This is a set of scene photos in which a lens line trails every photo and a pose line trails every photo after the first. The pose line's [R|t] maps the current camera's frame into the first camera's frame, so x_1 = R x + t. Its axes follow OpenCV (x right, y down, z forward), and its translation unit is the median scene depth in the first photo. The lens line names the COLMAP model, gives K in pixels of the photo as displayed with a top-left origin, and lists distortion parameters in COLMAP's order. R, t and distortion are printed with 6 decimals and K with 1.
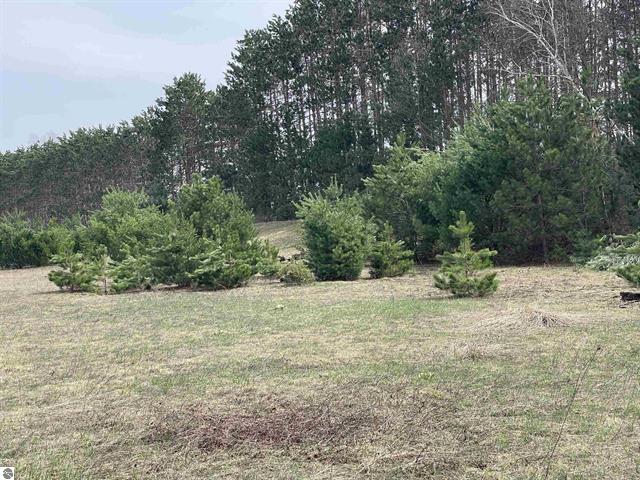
lens RADIAL K [[1085.2, 0, 319.9], [0, 1085.2, 239.4], [0, 0, 1]] dist [0.034702, 0.000000]
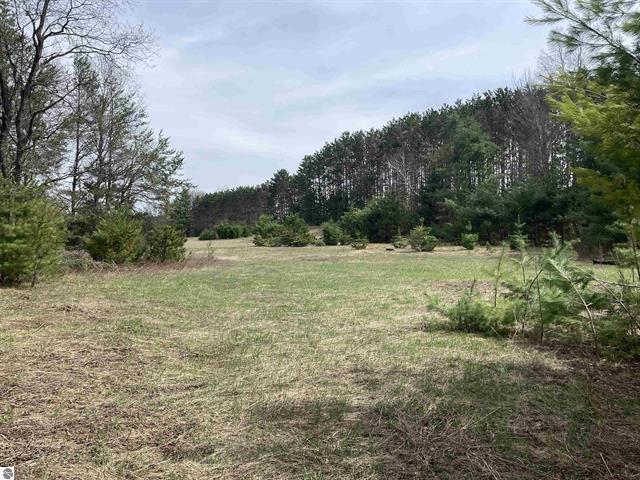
lens RADIAL K [[478.6, 0, 321.0], [0, 478.6, 241.9], [0, 0, 1]] dist [0.079417, -0.101328]
pose [[0.999068, 0.037998, -0.020479, 0.005850], [-0.037502, 0.999006, 0.024093, -0.005254], [0.021374, -0.023303, 0.999500, -0.270372]]
